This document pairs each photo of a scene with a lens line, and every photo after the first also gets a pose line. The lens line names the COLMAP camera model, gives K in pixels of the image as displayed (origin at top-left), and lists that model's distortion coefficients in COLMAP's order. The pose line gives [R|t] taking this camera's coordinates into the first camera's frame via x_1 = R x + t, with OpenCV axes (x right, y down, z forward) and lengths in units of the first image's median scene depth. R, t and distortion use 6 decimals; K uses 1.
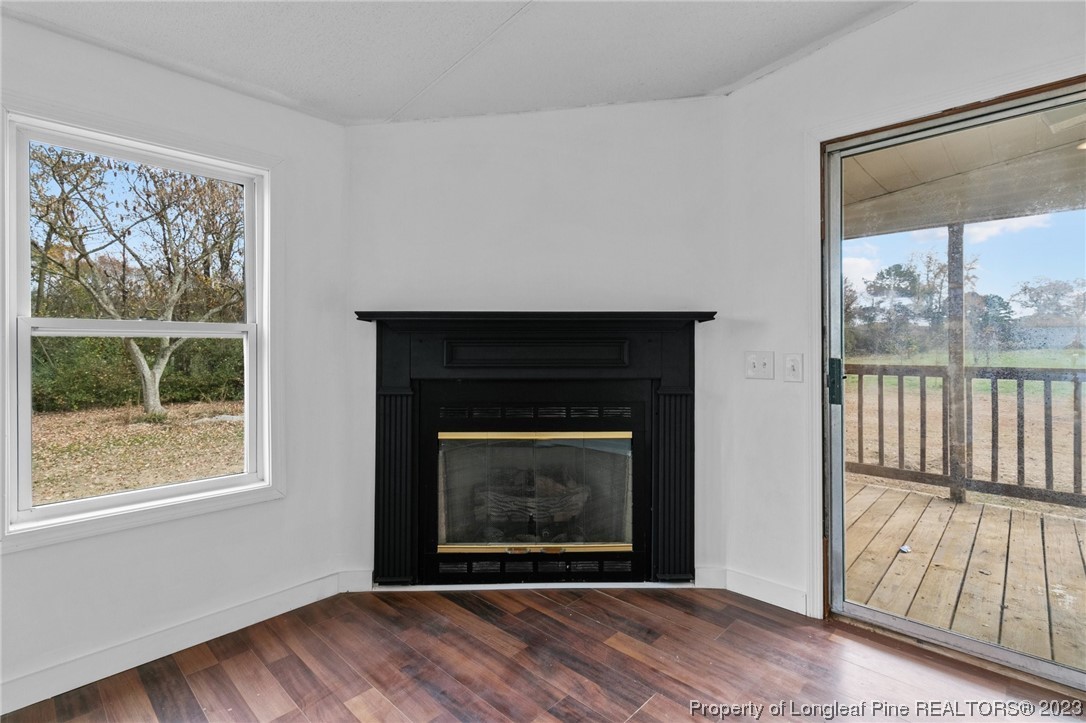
lens RADIAL K [[507.8, 0, 542.3], [0, 507.8, 338.3], [0, 0, 1]] dist [0.000545, -0.000054]
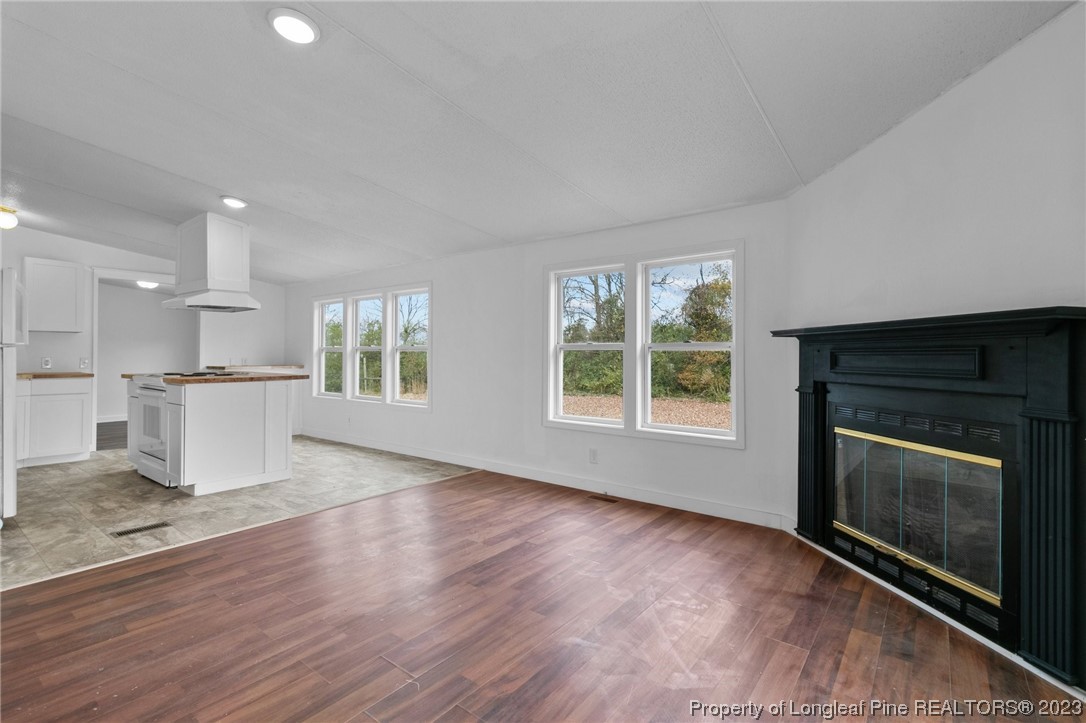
lens RADIAL K [[500.0, 0, 542.0], [0, 500.0, 341.4], [0, 0, 1]] dist [0.000596, -0.000006]
pose [[0.099586, -0.030154, -0.994572, 0.913141], [0.006706, 0.999538, -0.029633, 0.012962], [0.995006, -0.003718, 0.099742, 0.193227]]
